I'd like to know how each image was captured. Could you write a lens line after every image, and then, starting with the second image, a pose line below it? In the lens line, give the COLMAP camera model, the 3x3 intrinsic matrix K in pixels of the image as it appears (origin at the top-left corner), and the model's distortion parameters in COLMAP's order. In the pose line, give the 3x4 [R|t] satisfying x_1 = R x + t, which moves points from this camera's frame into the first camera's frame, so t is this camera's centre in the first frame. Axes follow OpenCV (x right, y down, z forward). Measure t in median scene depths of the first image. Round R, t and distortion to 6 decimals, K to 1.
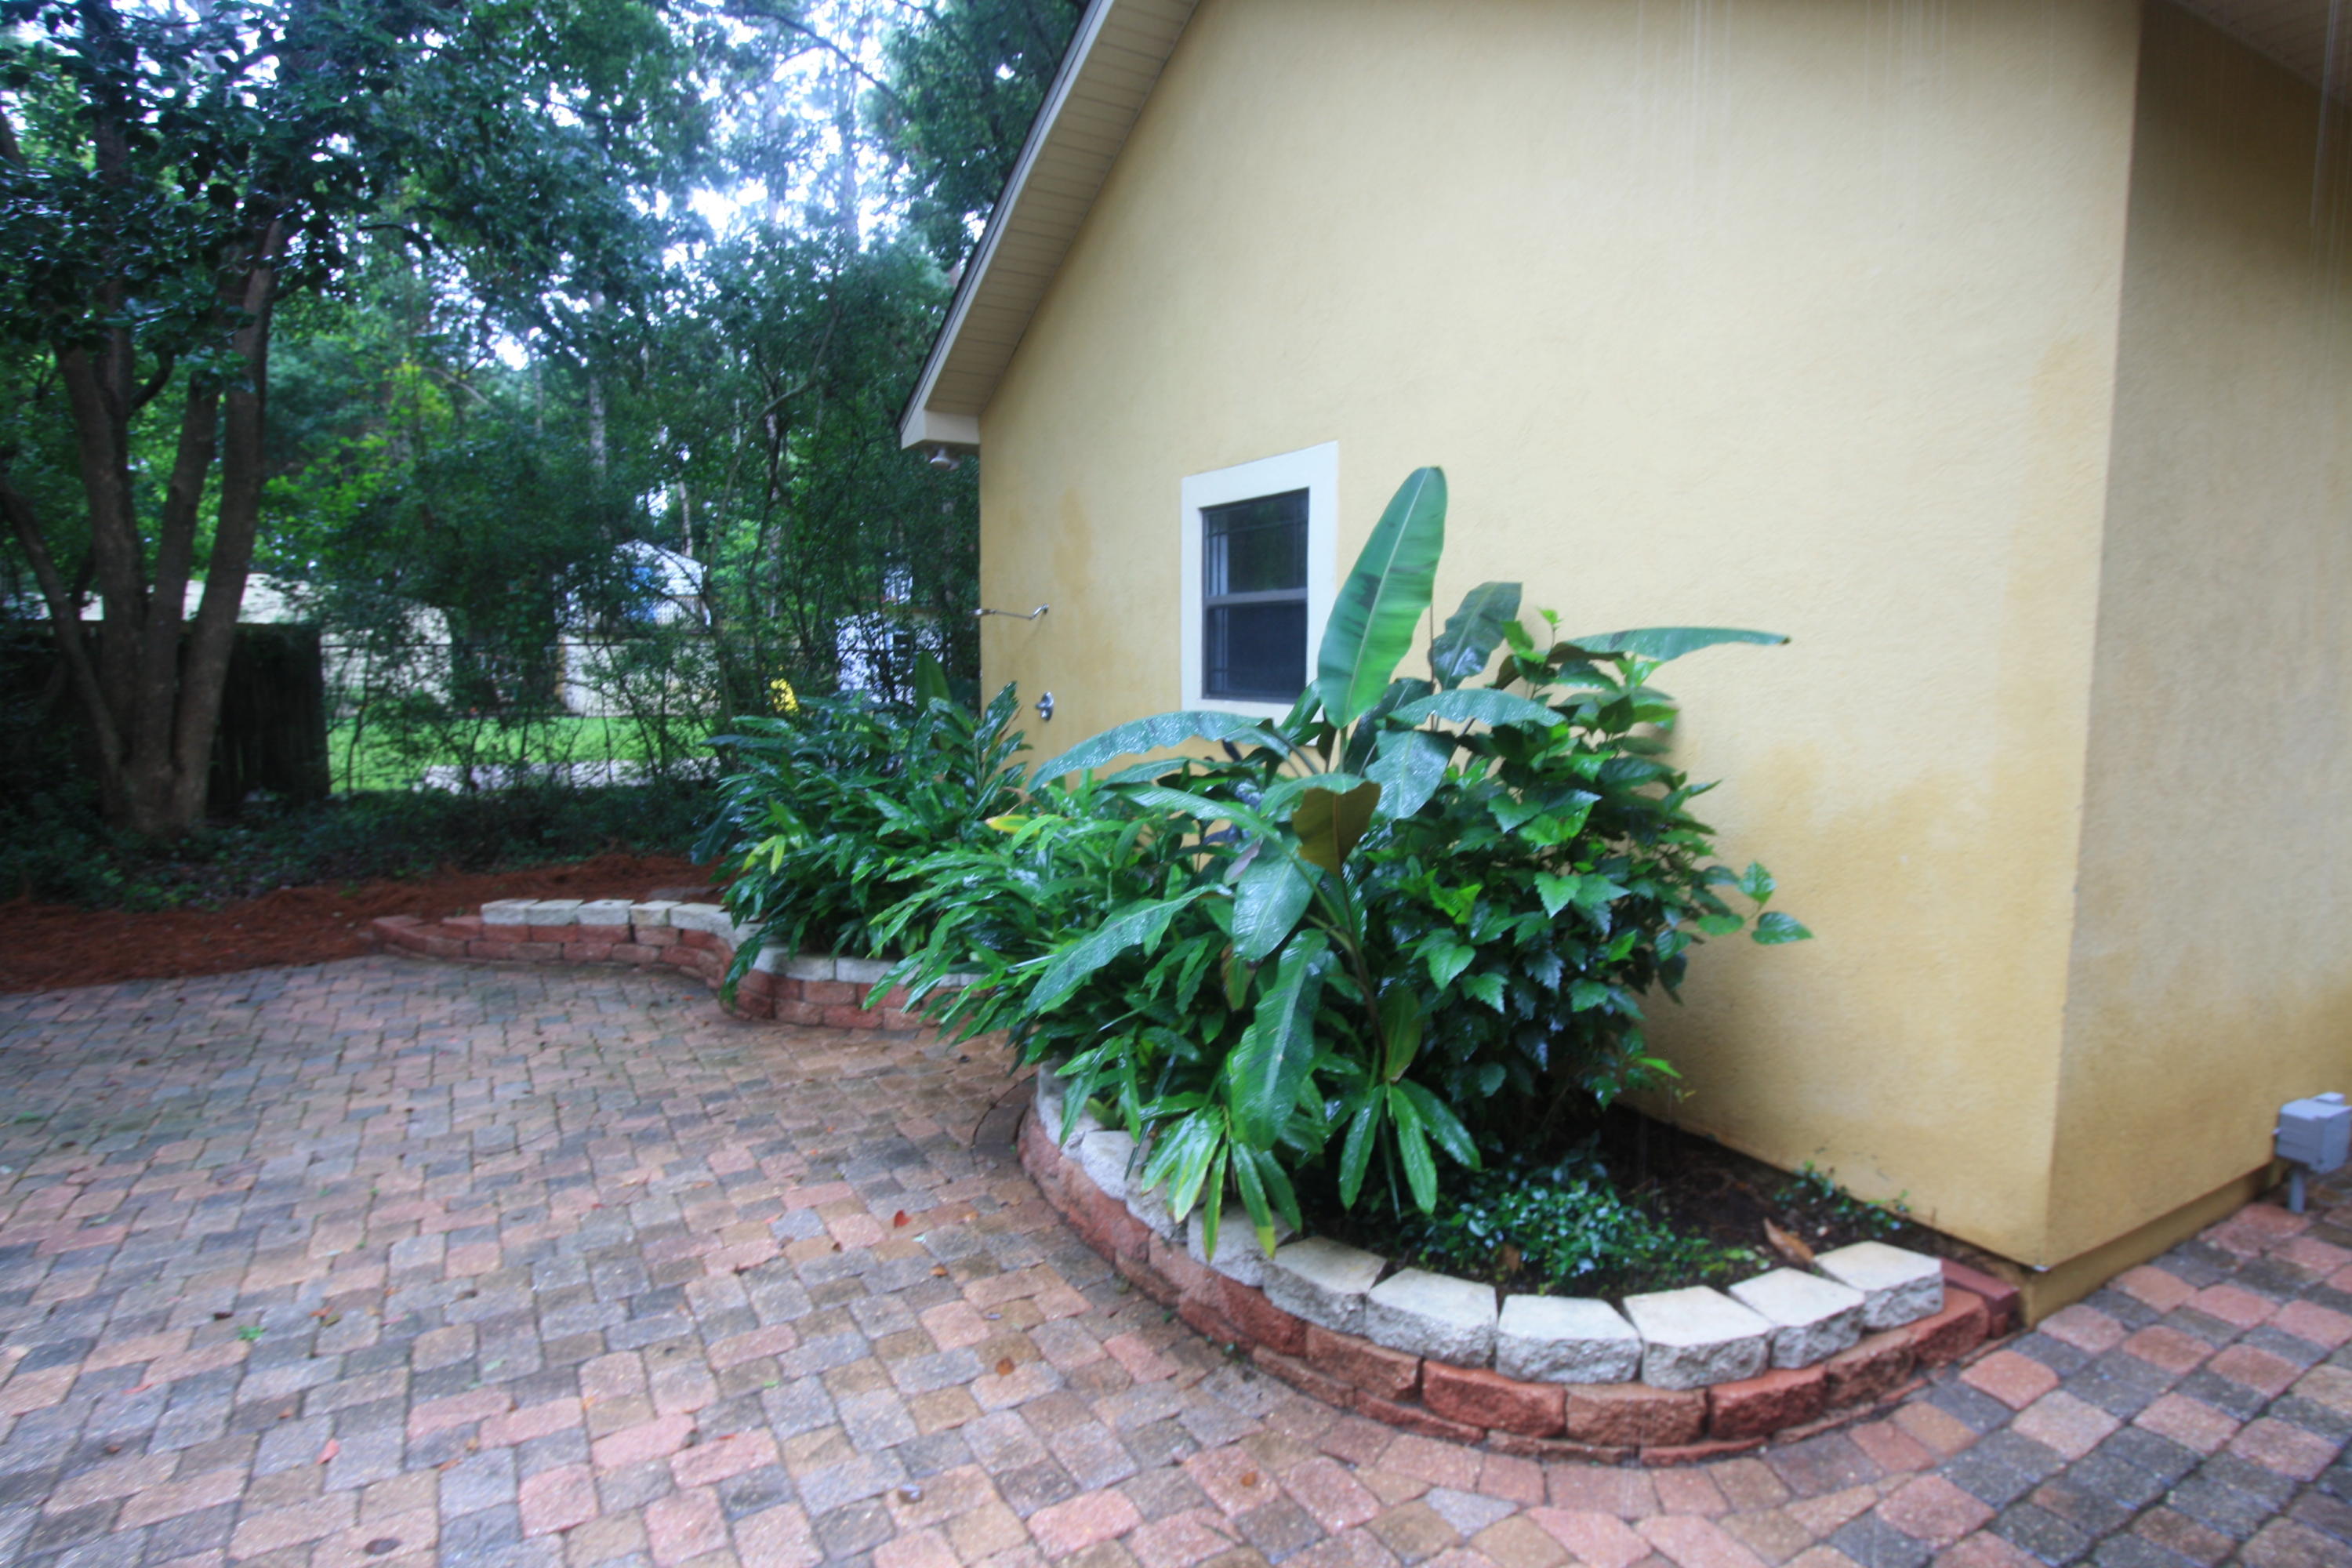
lens RADIAL K [[1275.3, 0, 1177.3], [0, 1275.3, 789.7], [0, 0, 1]] dist [-0.007411, 0.005208]
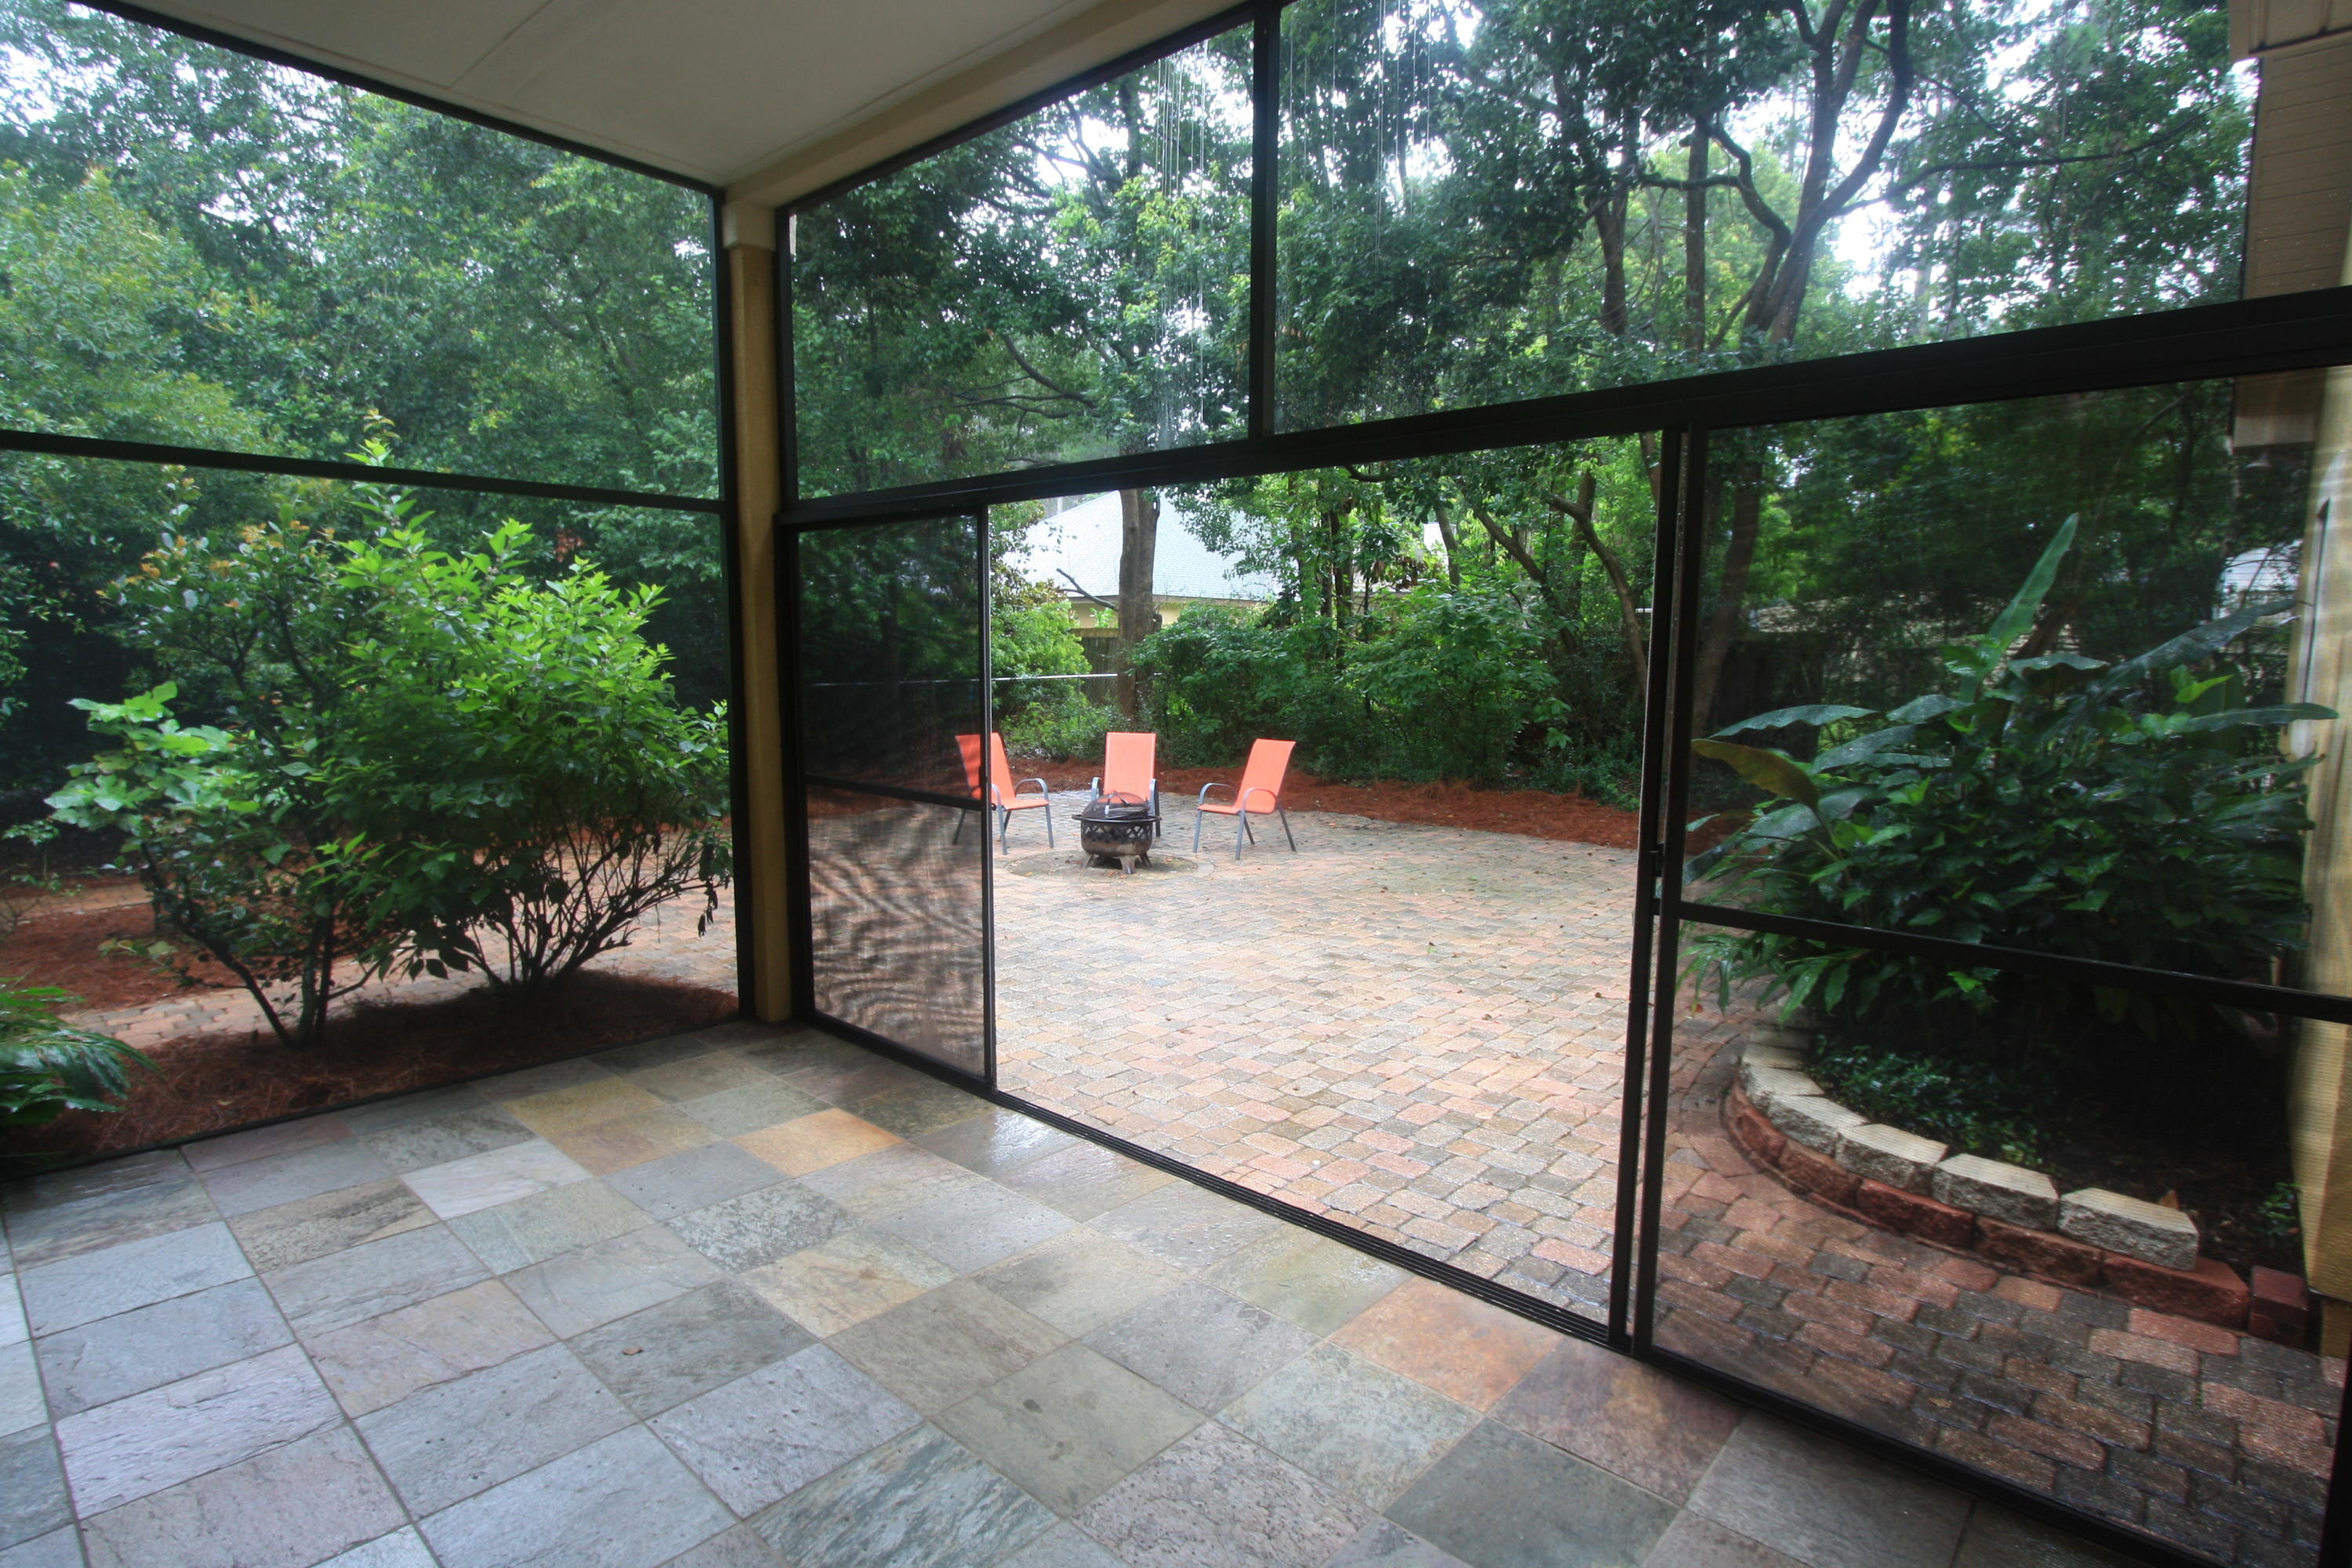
lens RADIAL K [[1194.5, 0, 1176.0], [0, 1194.5, 784.0], [0, 0, 1]] dist [0.000232, 0.000210]
pose [[0.322977, 0.111671, -0.939795, 0.696864], [-0.108100, 0.990868, 0.080589, -0.000014], [0.940213, 0.075564, 0.332099, -0.117501]]
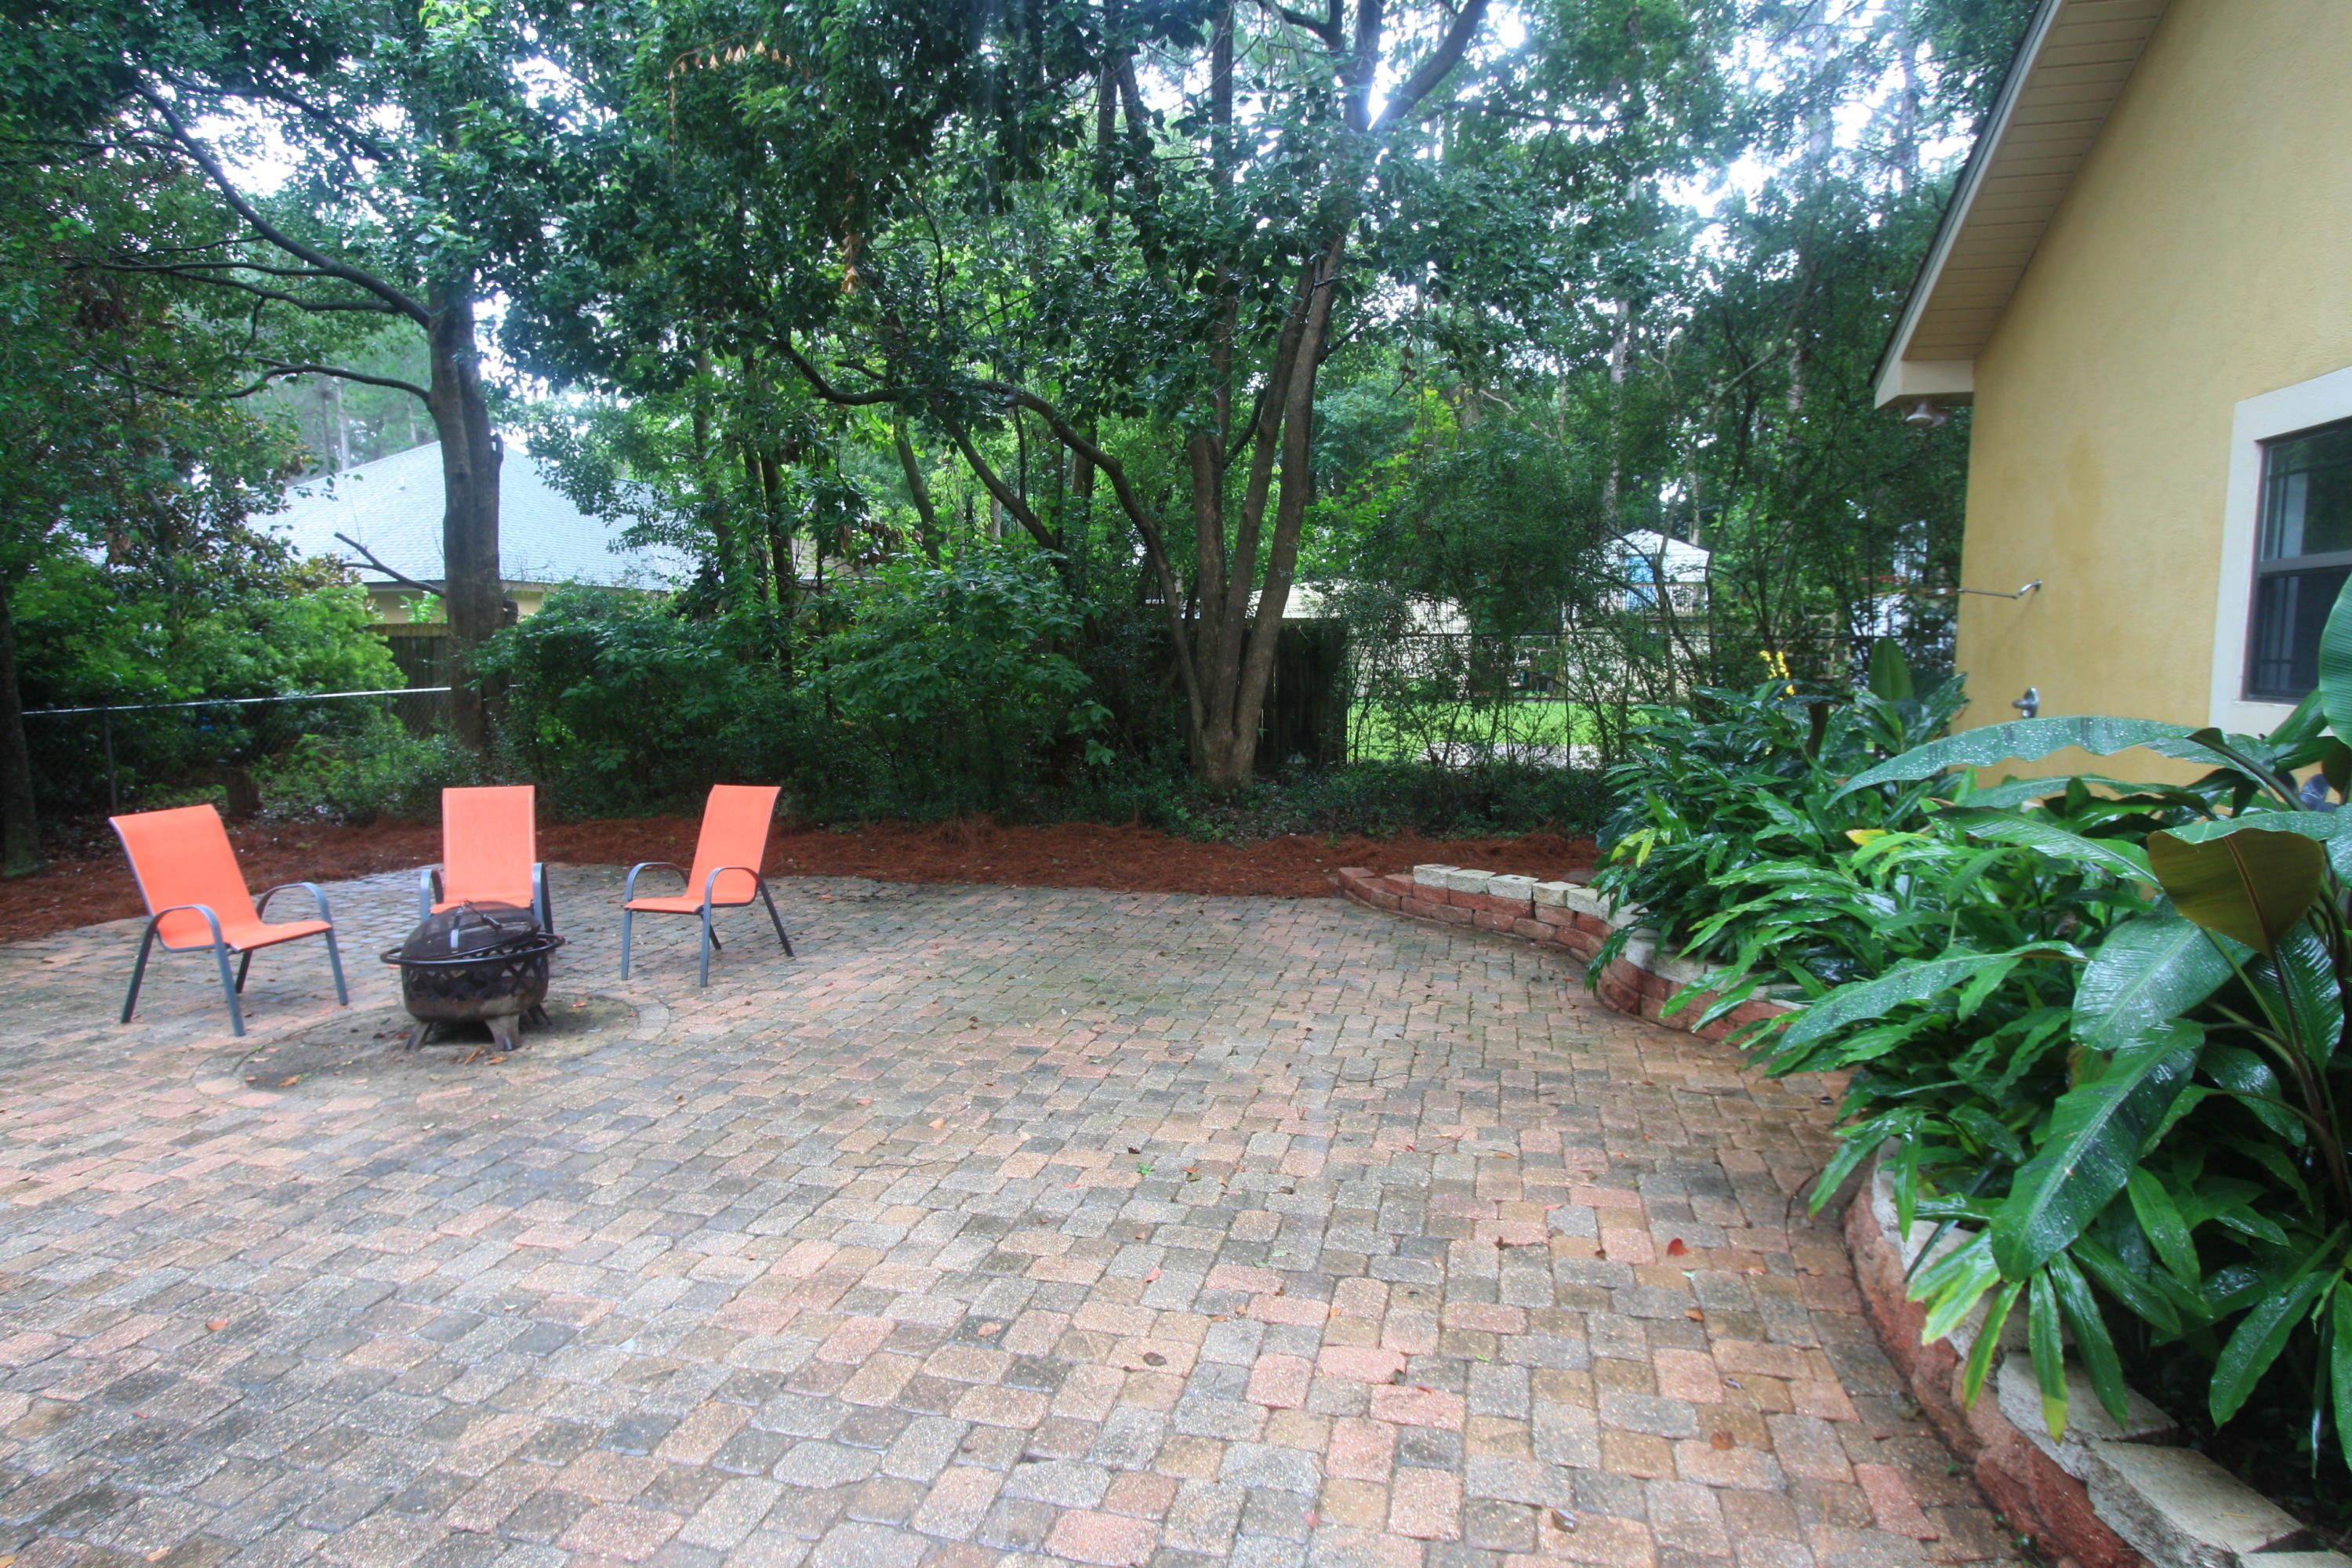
lens RADIAL K [[1275.3, 0, 1177.3], [0, 1275.3, 789.7], [0, 0, 1]] dist [-0.007411, 0.005208]
pose [[0.717580, 0.073422, -0.692595, 0.098630], [-0.066689, 0.997102, 0.036608, -0.005287], [0.693276, 0.019919, 0.720397, 0.046382]]
